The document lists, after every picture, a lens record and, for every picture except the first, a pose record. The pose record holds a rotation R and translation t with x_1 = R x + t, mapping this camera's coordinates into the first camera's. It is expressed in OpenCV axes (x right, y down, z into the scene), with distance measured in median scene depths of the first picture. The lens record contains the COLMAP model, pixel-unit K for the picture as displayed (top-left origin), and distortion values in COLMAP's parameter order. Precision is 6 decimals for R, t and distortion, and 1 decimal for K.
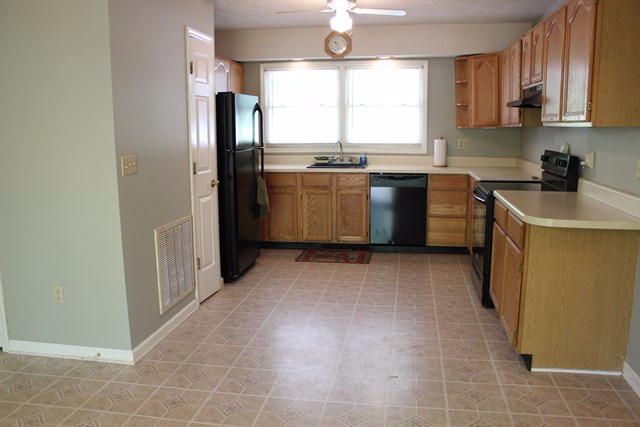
lens RADIAL K [[537.0, 0, 320.0], [0, 537.0, 213.5], [0, 0, 1]] dist [-0.166911, 0.156121]
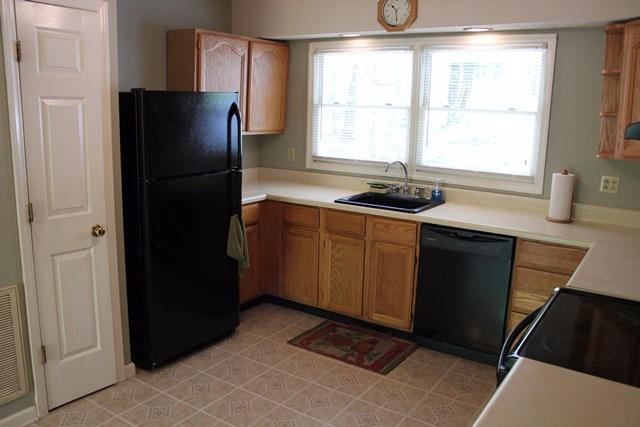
lens RADIAL K [[537.0, 0, 320.0], [0, 537.0, 213.5], [0, 0, 1]] dist [-0.166911, 0.156121]
pose [[0.907276, 0.112092, -0.405322, 0.224924], [-0.099813, 0.993679, 0.051381, -0.101663], [0.408520, -0.006161, 0.912729, 0.389258]]
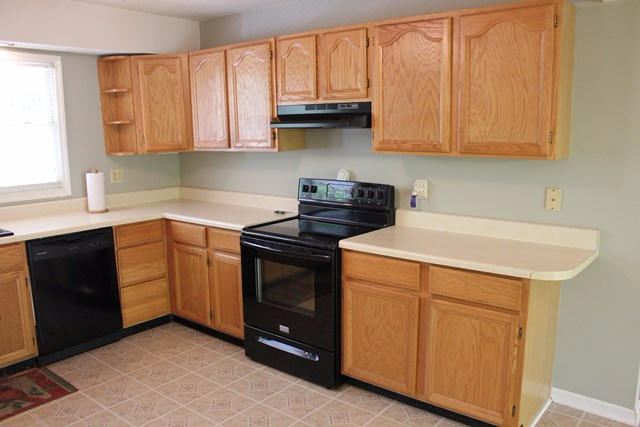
lens RADIAL K [[537.0, 0, 320.0], [0, 537.0, 213.5], [0, 0, 1]] dist [-0.166911, 0.156121]
pose [[0.492694, -0.141540, 0.858615, -0.225553], [0.151297, 0.985589, 0.075653, -0.096279], [-0.856949, 0.092632, 0.507008, 0.414625]]
